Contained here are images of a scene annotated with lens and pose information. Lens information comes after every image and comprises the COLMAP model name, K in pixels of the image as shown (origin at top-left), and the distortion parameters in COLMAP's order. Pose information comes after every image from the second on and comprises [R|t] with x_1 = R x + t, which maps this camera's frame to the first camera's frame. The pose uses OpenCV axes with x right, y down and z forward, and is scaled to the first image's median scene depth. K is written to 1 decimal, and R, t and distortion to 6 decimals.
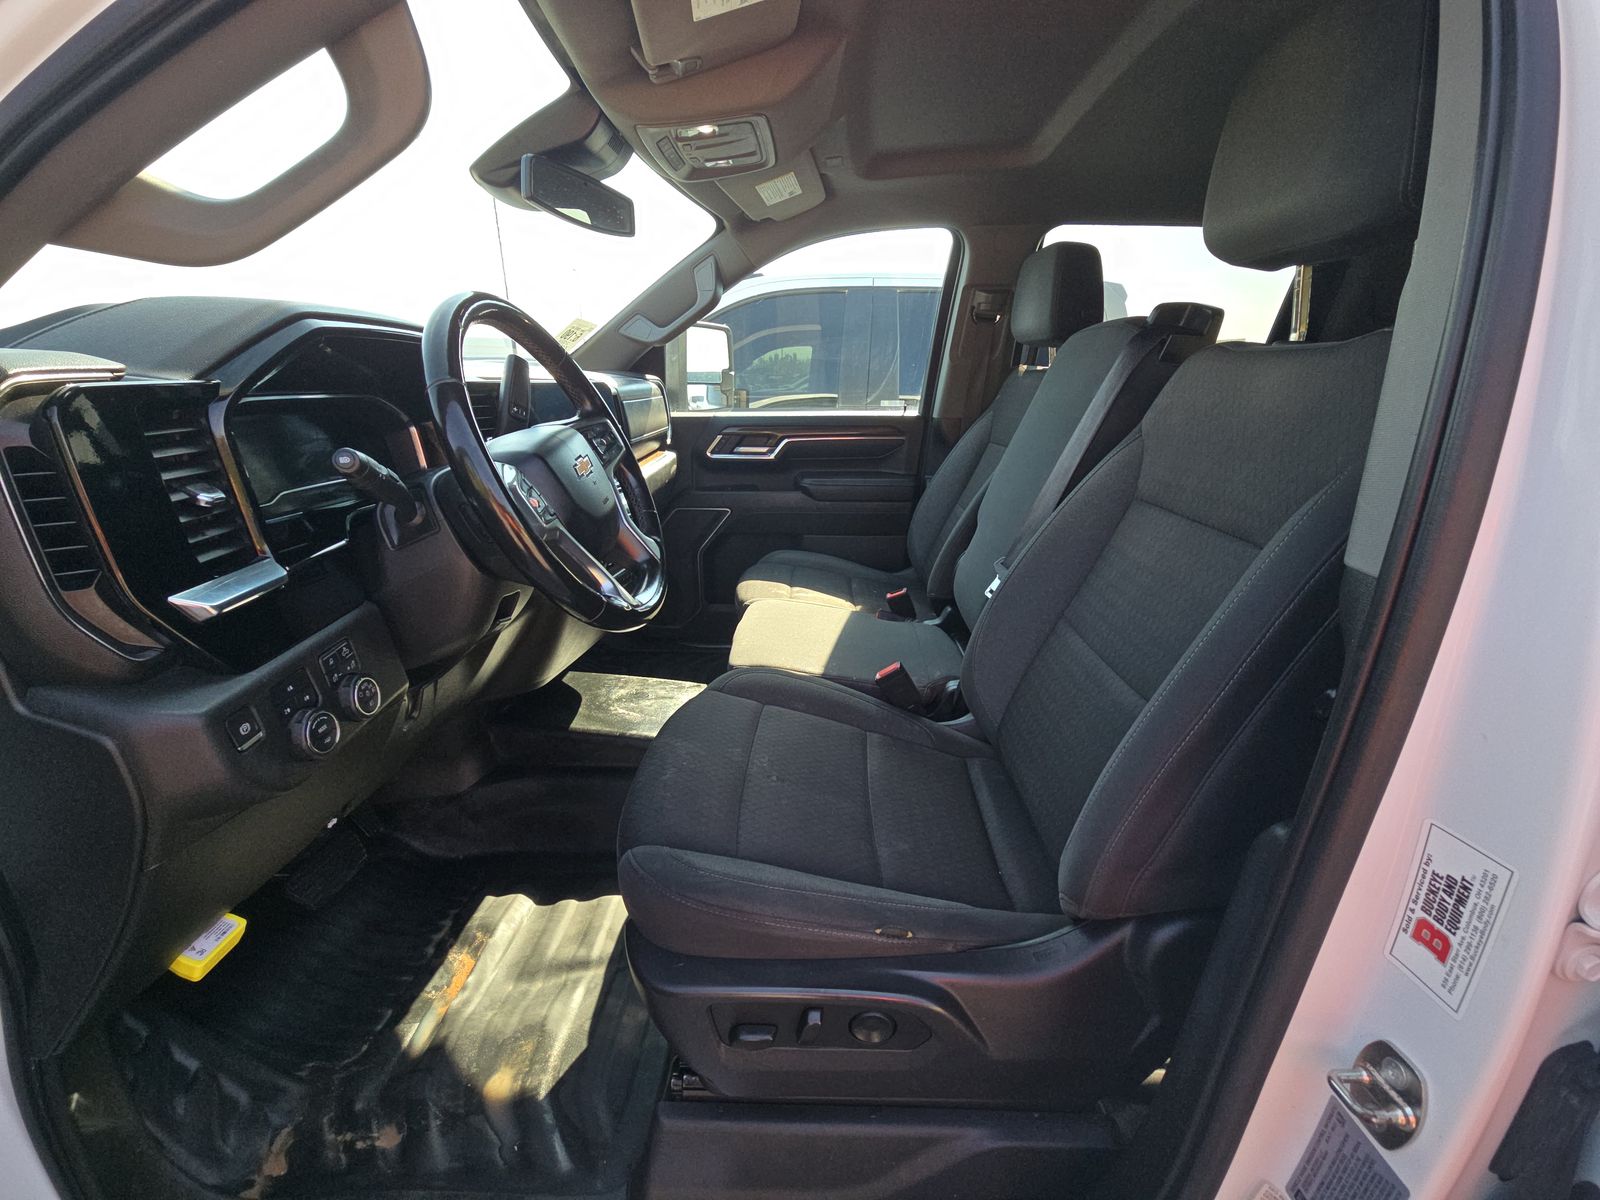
lens RADIAL K [[652.8, 0, 800.0], [0, 652.8, 600.0], [0, 0, 1]] dist [0.012145, 0.000063]
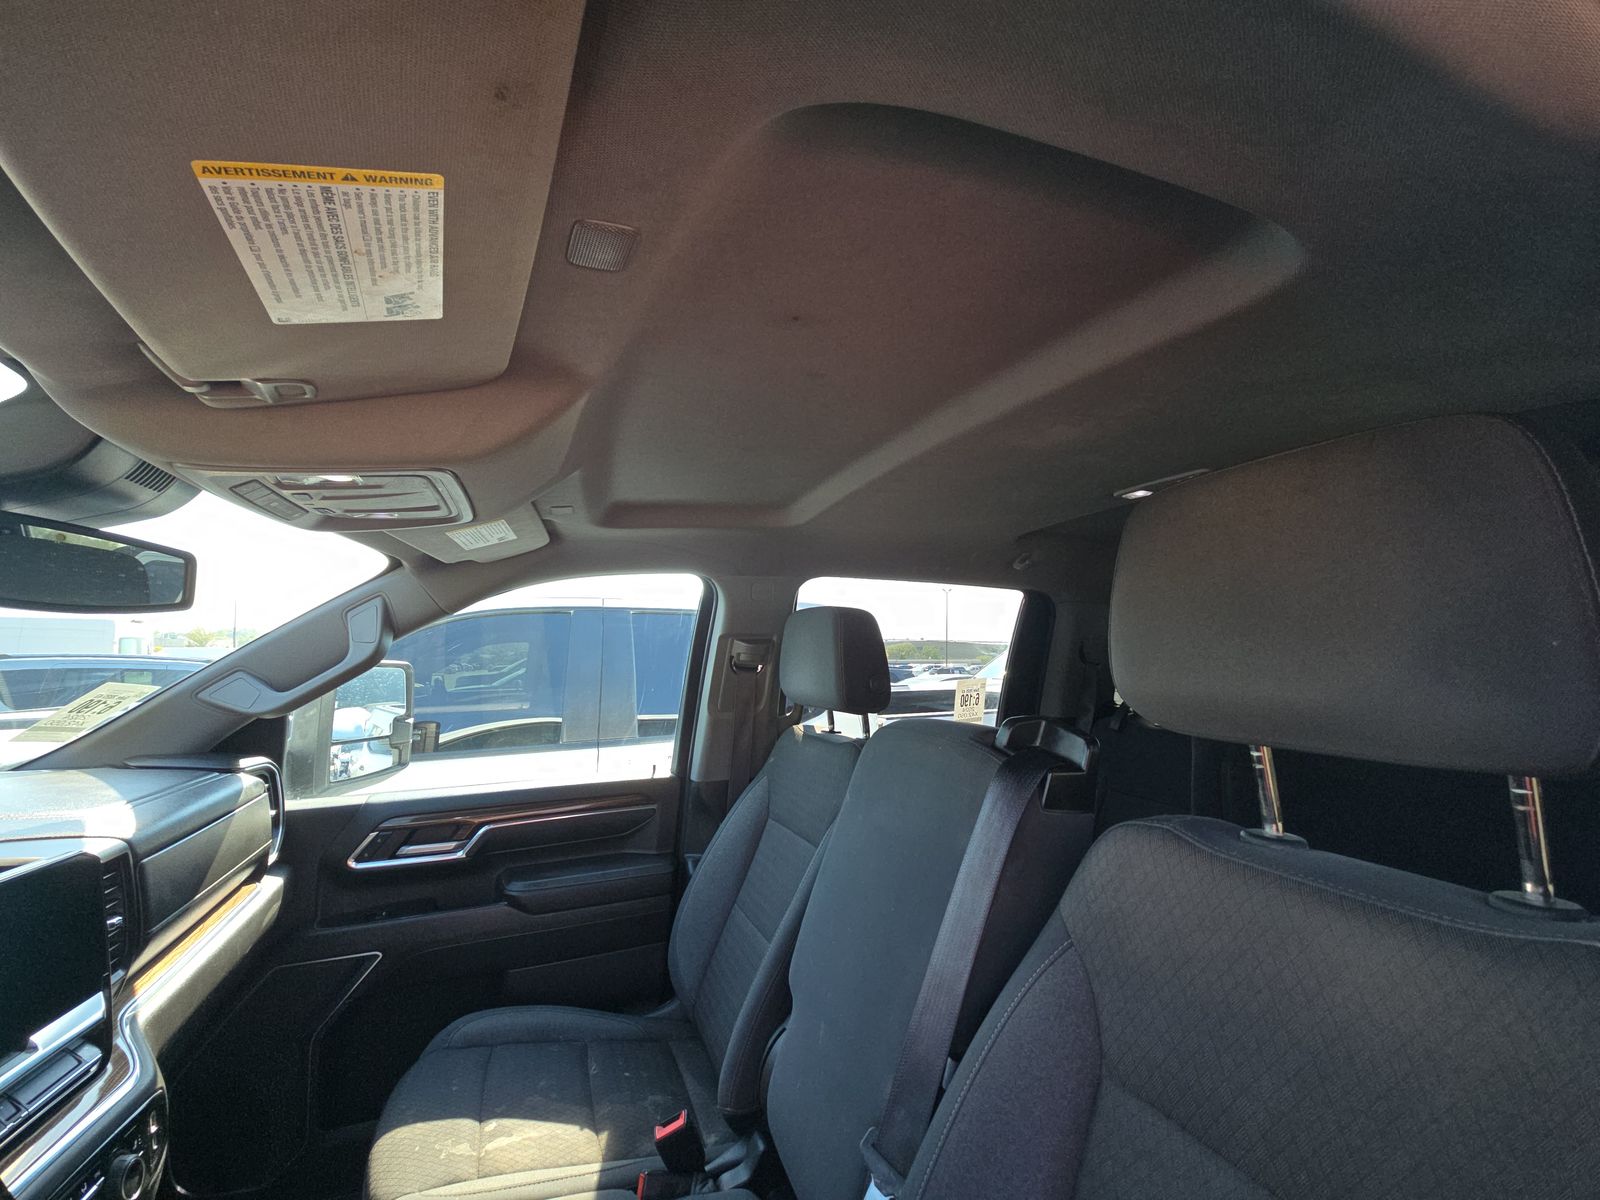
lens RADIAL K [[652.8, 0, 800.0], [0, 652.8, 600.0], [0, 0, 1]] dist [0.012145, 0.000063]
pose [[0.916987, 0.021800, 0.398322, 0.002670], [0.137931, 0.919593, -0.367865, -0.183027], [-0.374313, 0.392268, 0.840247, 0.210091]]
